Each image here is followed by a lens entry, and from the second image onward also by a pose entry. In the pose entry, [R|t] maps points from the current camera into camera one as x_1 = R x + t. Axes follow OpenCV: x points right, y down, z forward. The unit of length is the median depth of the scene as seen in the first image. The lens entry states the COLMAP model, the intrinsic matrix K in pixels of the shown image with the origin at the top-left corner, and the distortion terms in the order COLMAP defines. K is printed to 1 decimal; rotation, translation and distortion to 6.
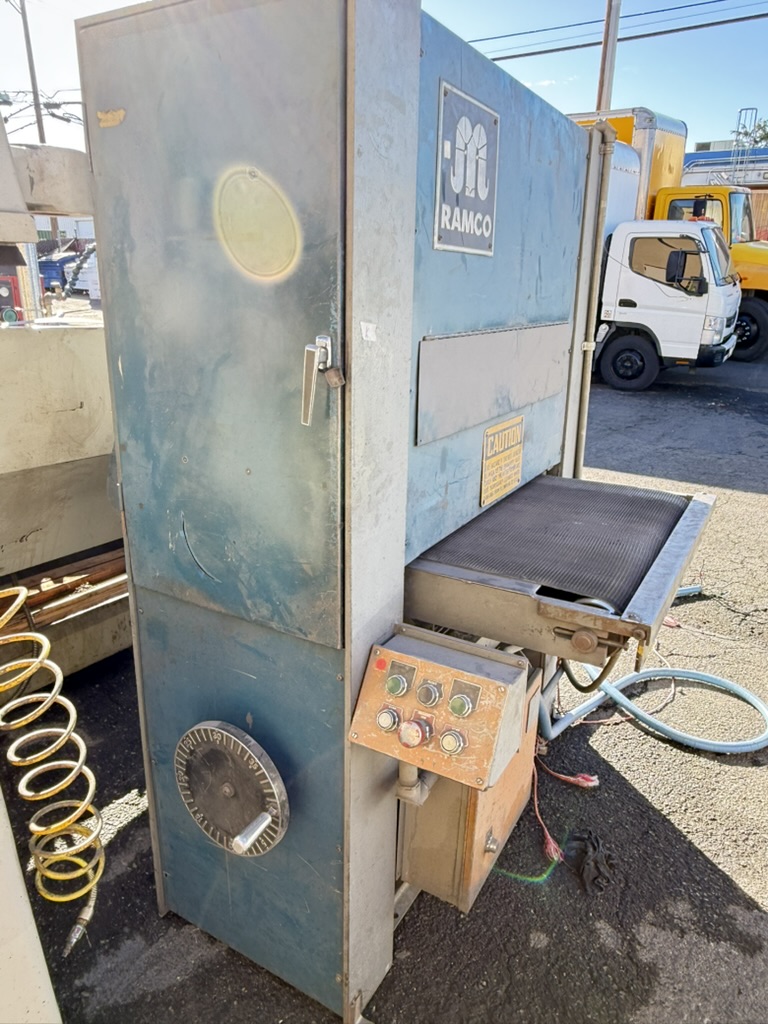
lens RADIAL K [[713.3, 0, 384.0], [0, 713.3, 512.0], [0, 0, 1]] dist [-0.004945, -0.002483]
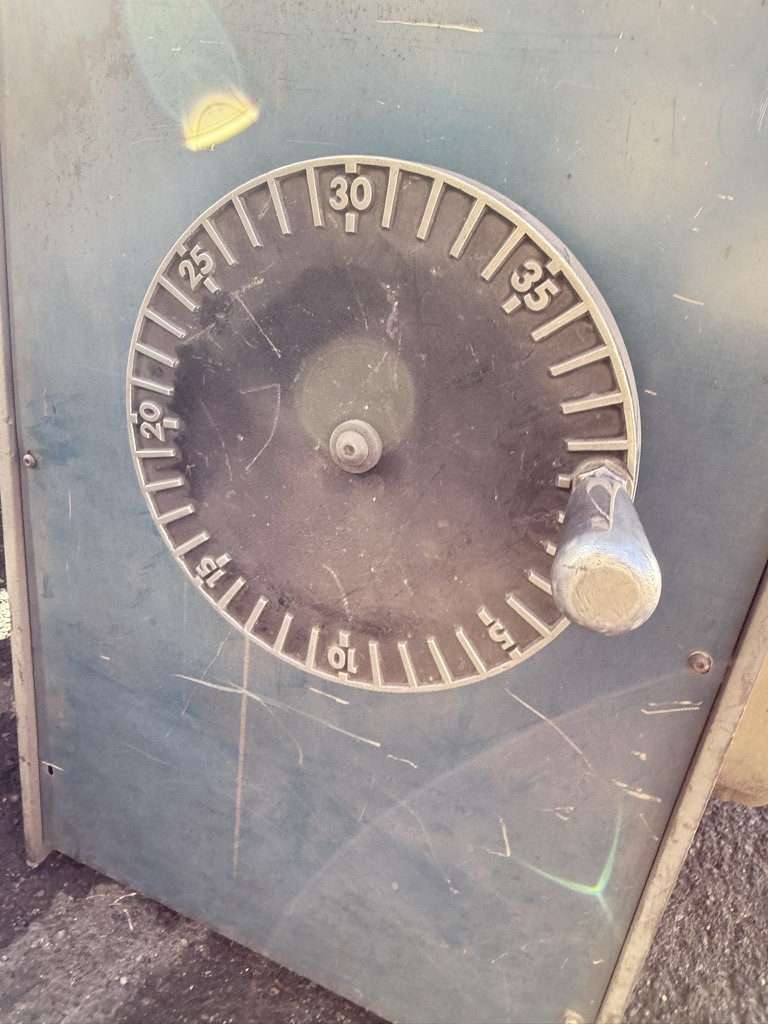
lens RADIAL K [[677.2, 0, 384.5], [0, 677.2, 485.4], [0, 0, 1]] dist [-0.002967, -0.001026]
pose [[0.977464, 0.047700, 0.205642, -0.225402], [-0.064406, 0.995077, 0.075323, 0.334731], [-0.201037, -0.086870, 0.975724, 0.653561]]
